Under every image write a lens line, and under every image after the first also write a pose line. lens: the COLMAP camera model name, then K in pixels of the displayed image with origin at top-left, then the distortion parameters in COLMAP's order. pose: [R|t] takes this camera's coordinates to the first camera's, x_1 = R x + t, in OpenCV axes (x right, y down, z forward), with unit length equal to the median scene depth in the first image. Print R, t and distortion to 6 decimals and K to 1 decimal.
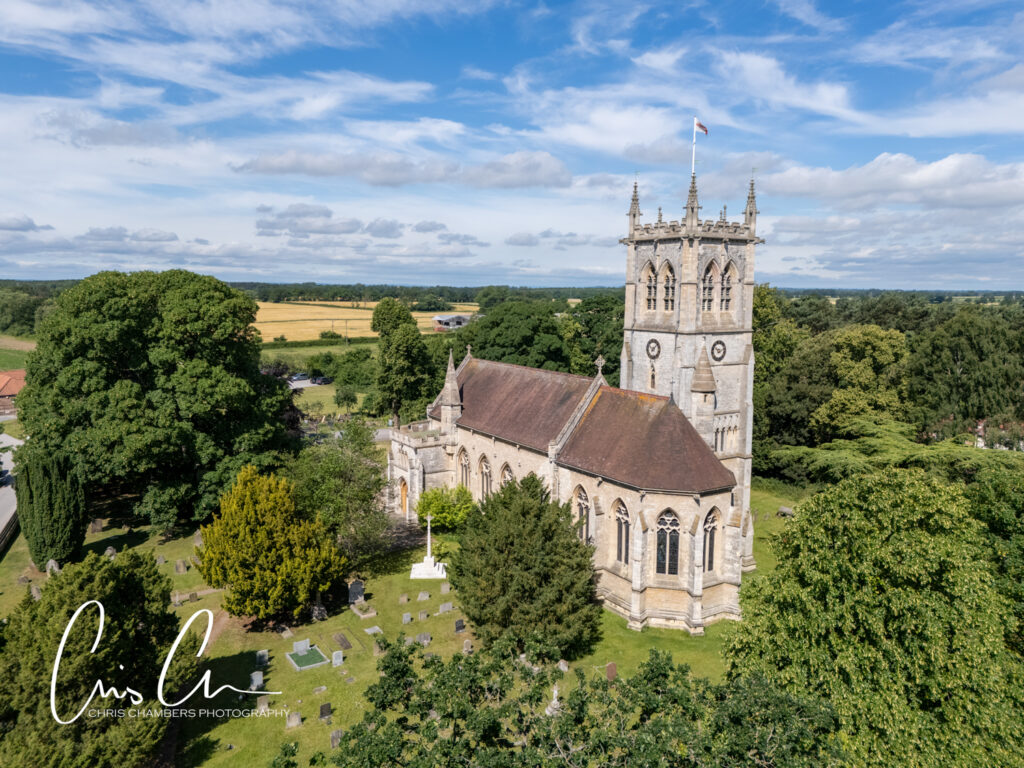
lens RADIAL K [[759.6, 0, 512.0], [0, 759.6, 384.0], [0, 0, 1]] dist [0.076857, -0.104521]
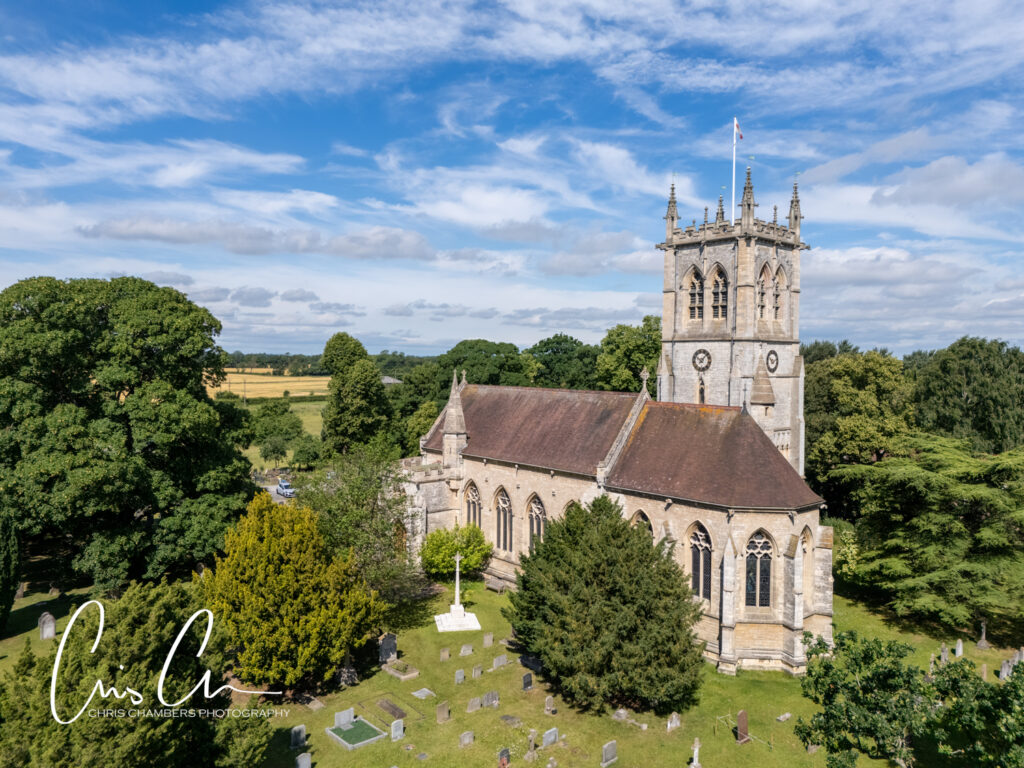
lens RADIAL K [[759.6, 0, 512.0], [0, 759.6, 384.0], [0, 0, 1]] dist [0.076857, -0.104521]
pose [[0.988311, -0.002756, 0.152427, -0.175673], [0.016820, 0.995704, -0.091055, 0.060713], [-0.151521, 0.092554, 0.984111, 0.135443]]
